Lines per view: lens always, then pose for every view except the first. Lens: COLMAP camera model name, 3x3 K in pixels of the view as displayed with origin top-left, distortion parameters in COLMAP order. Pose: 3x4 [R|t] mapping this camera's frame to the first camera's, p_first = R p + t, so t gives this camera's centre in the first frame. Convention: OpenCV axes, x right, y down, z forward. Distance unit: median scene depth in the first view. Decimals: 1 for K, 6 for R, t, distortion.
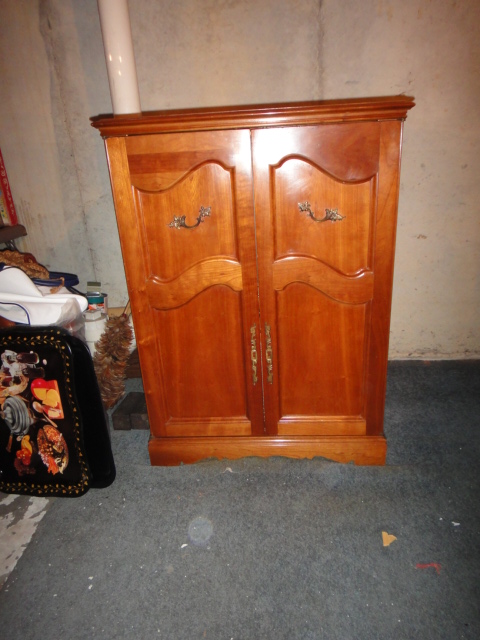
lens RADIAL K [[456.6, 0, 241.8], [0, 456.6, 319.5], [0, 0, 1]] dist [0.008320, -0.002247]
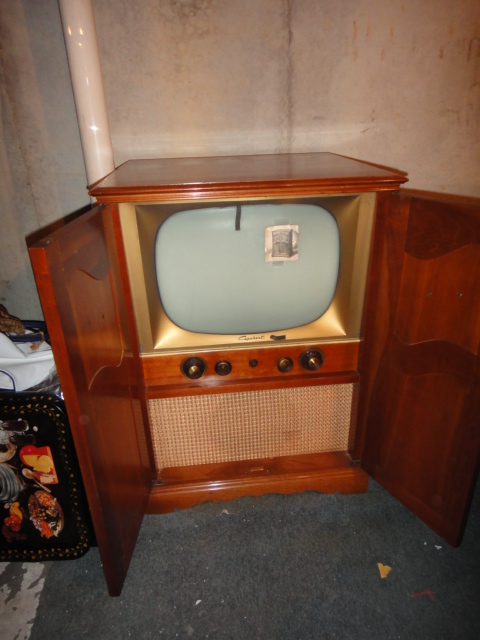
lens RADIAL K [[456.6, 0, 241.8], [0, 456.6, 319.5], [0, 0, 1]] dist [0.008320, -0.002247]
pose [[0.985858, -0.042754, 0.162035, -0.146848], [0.033939, 0.997809, 0.056785, -0.169622], [-0.164108, -0.050483, 0.985150, -0.000120]]
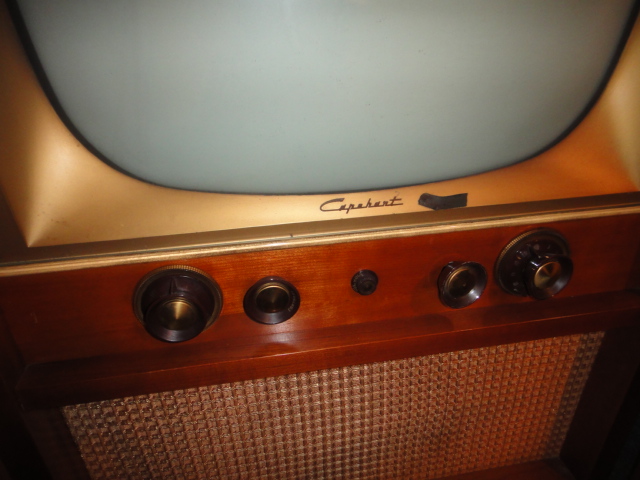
lens RADIAL K [[455.5, 0, 320.0], [0, 455.5, 240.0], [0, 0, 1]] dist [0.007788, 0.001112]
pose [[0.974293, -0.076225, 0.211997, -0.060635], [0.052302, 0.991841, 0.116257, -0.084777], [-0.219129, -0.102180, 0.970331, 0.683234]]
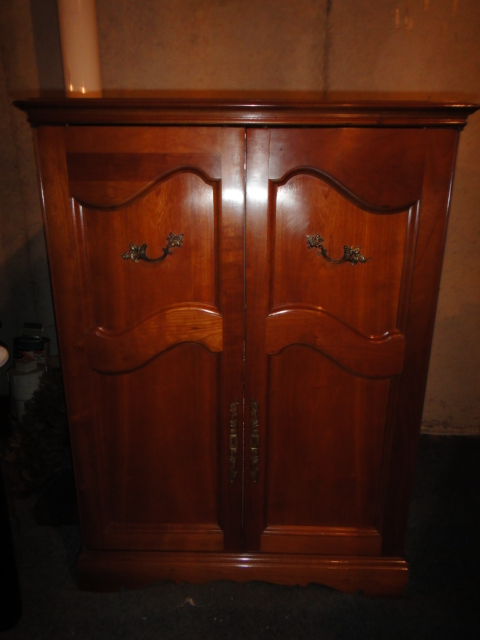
lens RADIAL K [[455.5, 0, 240.0], [0, 455.5, 320.0], [0, 0, 1]] dist [0.007788, 0.001112]
pose [[0.997244, 0.048592, 0.056065, -0.011975], [-0.043662, 0.995336, -0.086026, -0.050135], [-0.059983, 0.083341, 0.994714, 0.268515]]
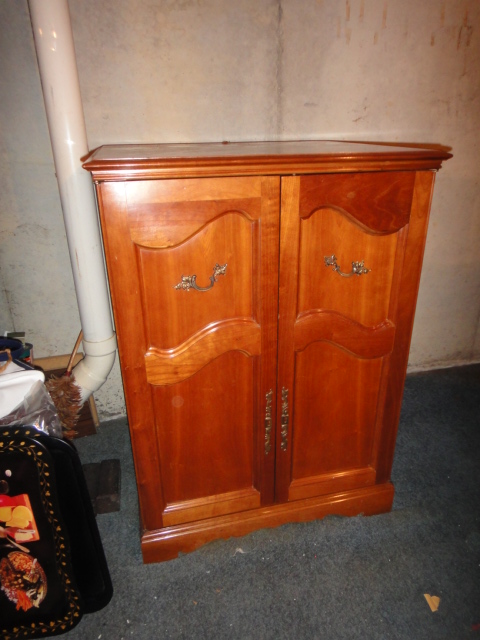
lens RADIAL K [[456.6, 0, 241.8], [0, 456.6, 319.5], [0, 0, 1]] dist [0.008320, -0.002247]
pose [[0.953467, -0.076549, 0.291619, -0.259126], [0.069337, 0.996979, 0.035001, -0.152442], [-0.293417, -0.013152, 0.955894, 0.172352]]
